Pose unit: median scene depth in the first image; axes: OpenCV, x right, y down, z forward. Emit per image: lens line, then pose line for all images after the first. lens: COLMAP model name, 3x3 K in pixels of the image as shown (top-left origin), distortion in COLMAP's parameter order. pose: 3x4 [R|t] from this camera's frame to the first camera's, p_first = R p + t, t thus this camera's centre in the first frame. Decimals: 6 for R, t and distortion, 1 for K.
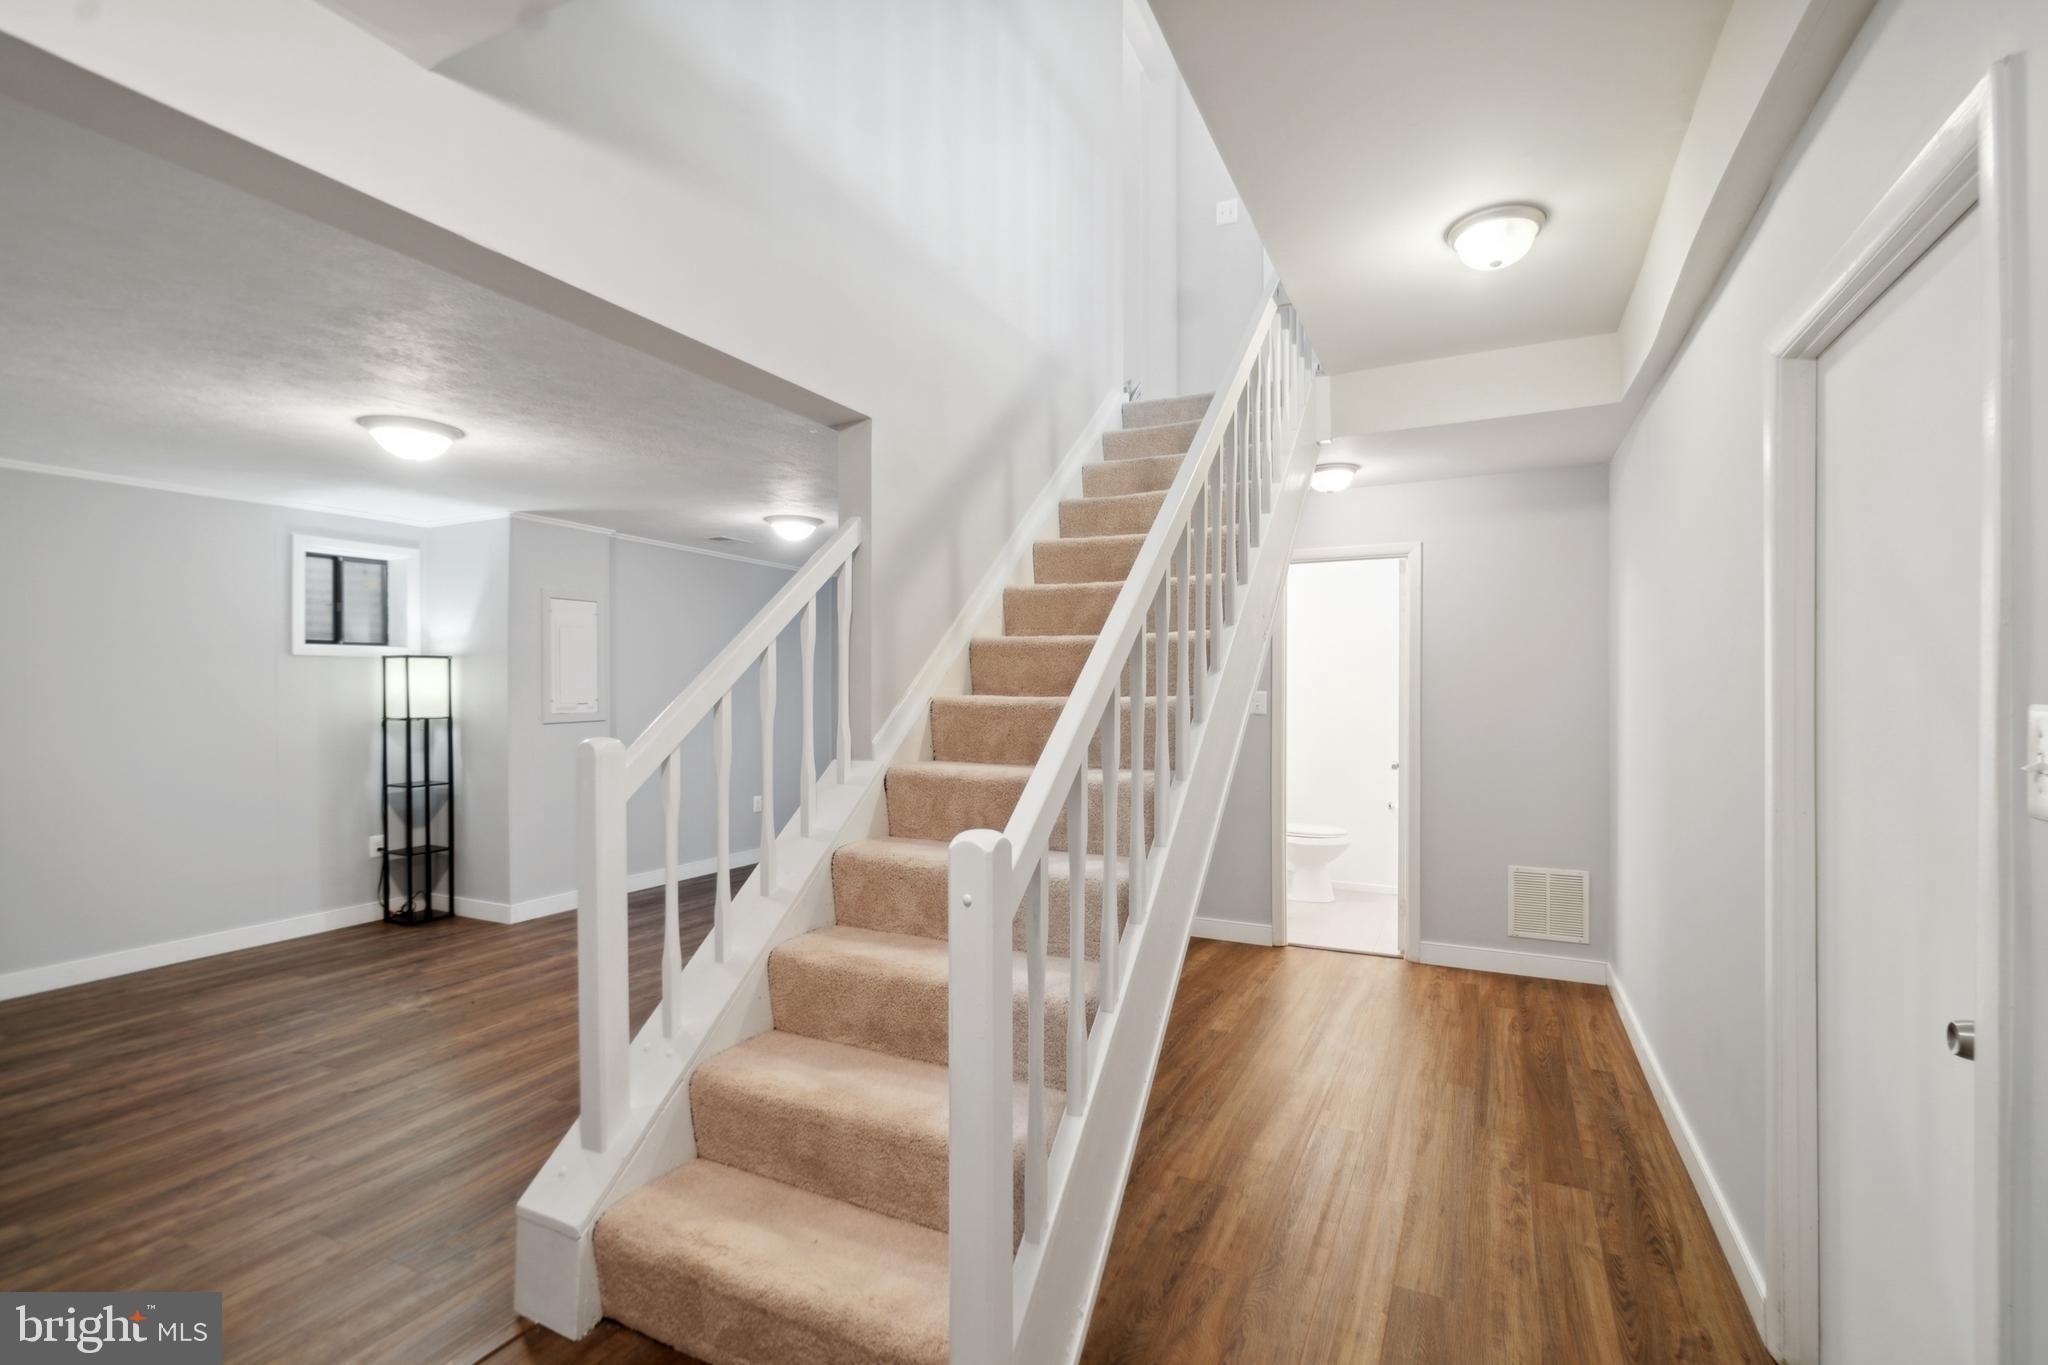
lens RADIAL K [[925.2, 0, 1041.4], [0, 925.2, 676.3], [0, 0, 1]] dist [-0.001245, -0.000048]
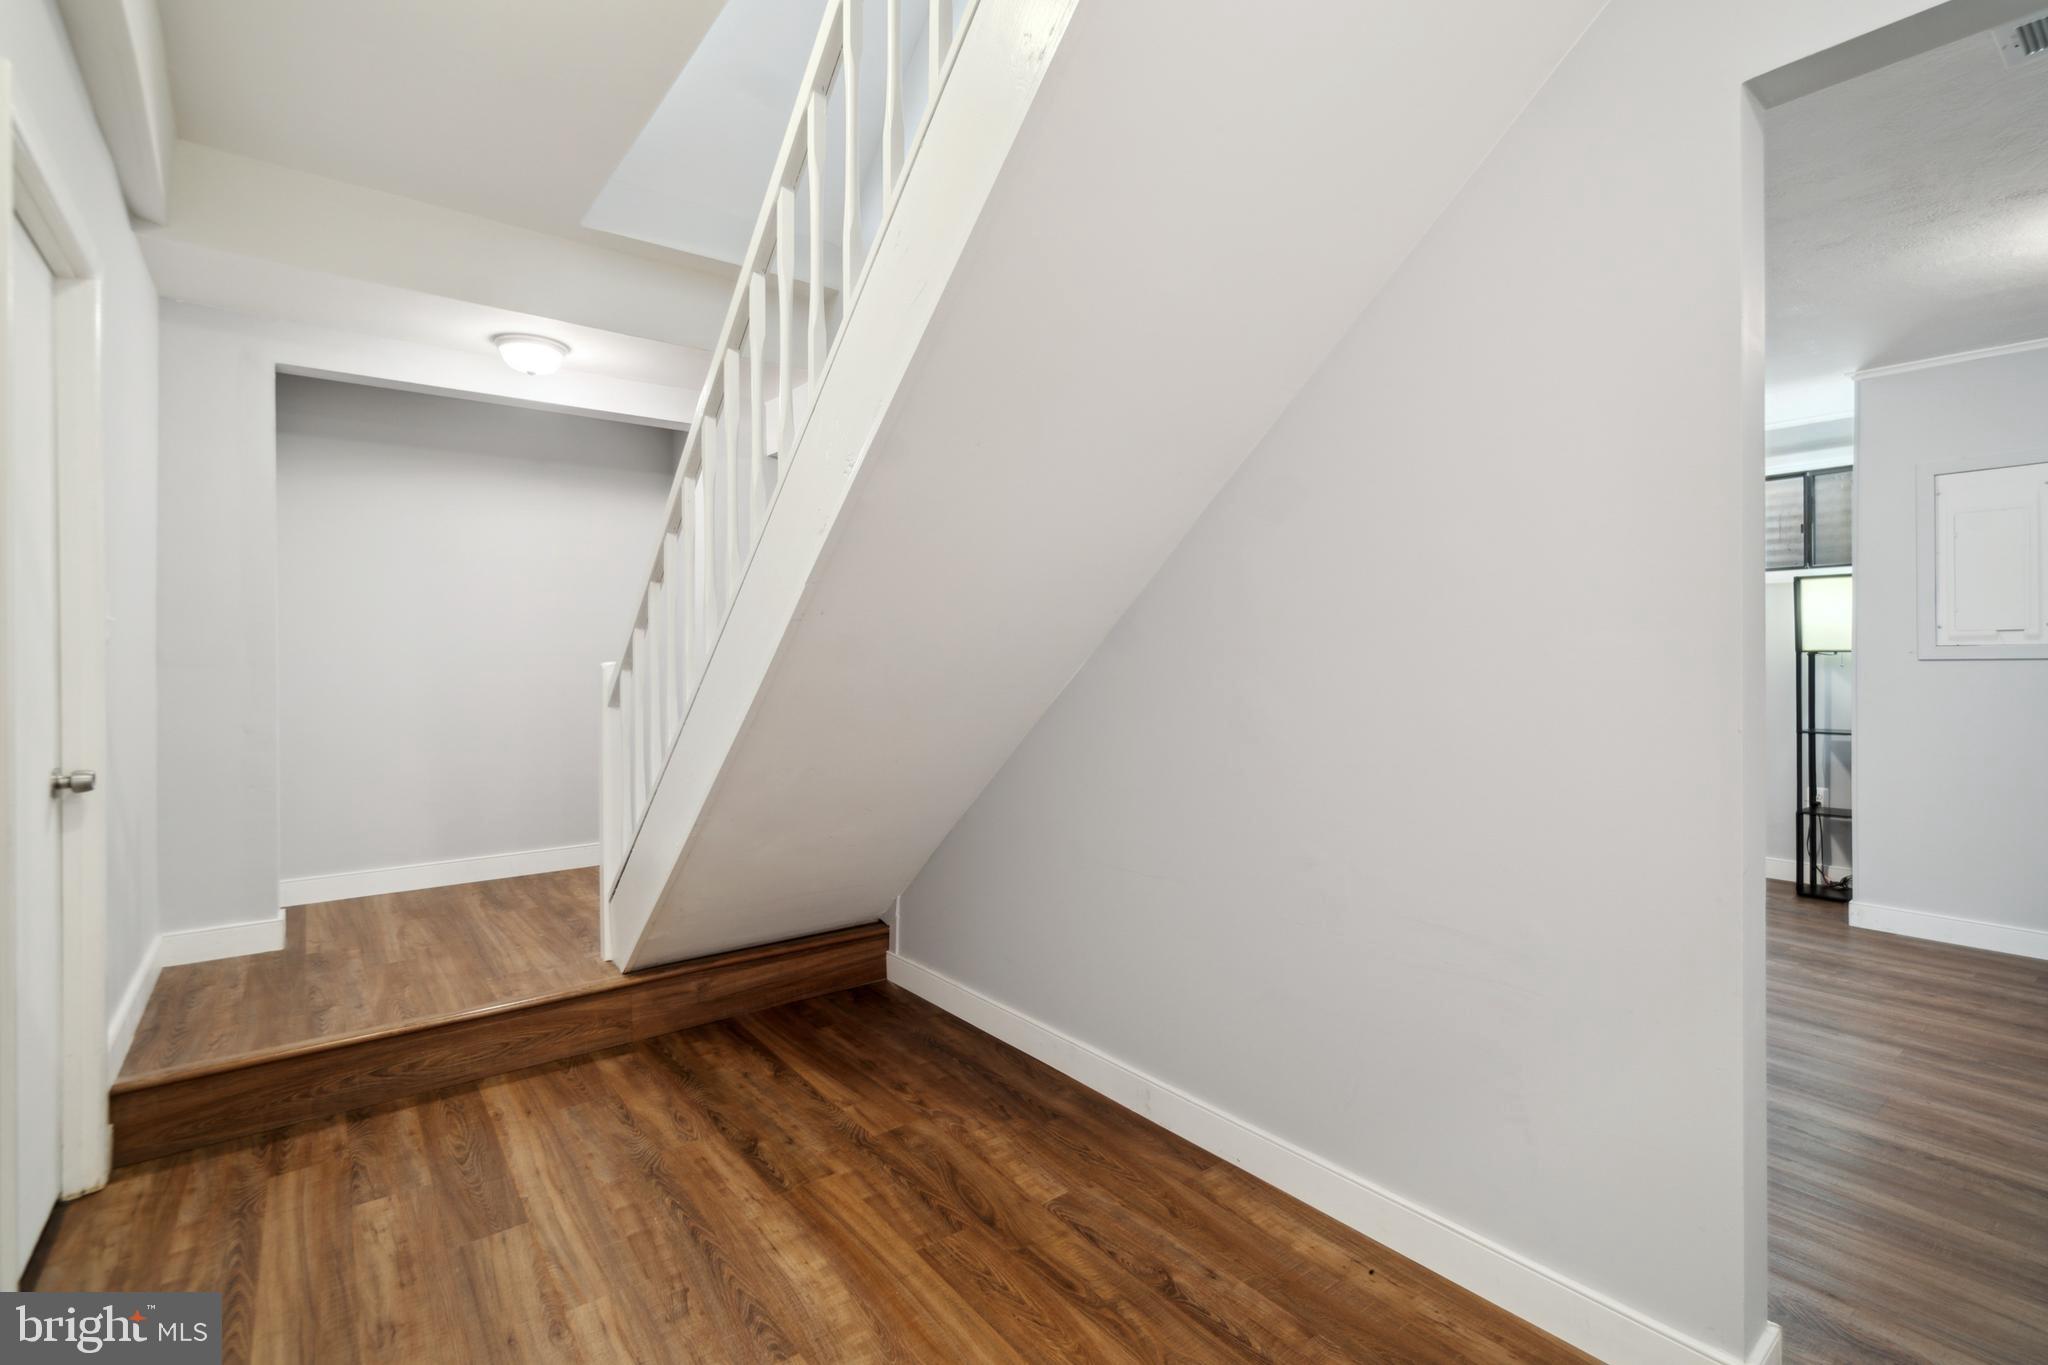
lens RADIAL K [[925.2, 0, 1041.4], [0, 925.2, 676.3], [0, 0, 1]] dist [-0.001245, -0.000048]
pose [[-0.439015, 0.020283, -0.898251, 0.484313], [0.017257, 0.999751, 0.014141, 0.054670], [0.898314, -0.009293, -0.439255, 0.930015]]
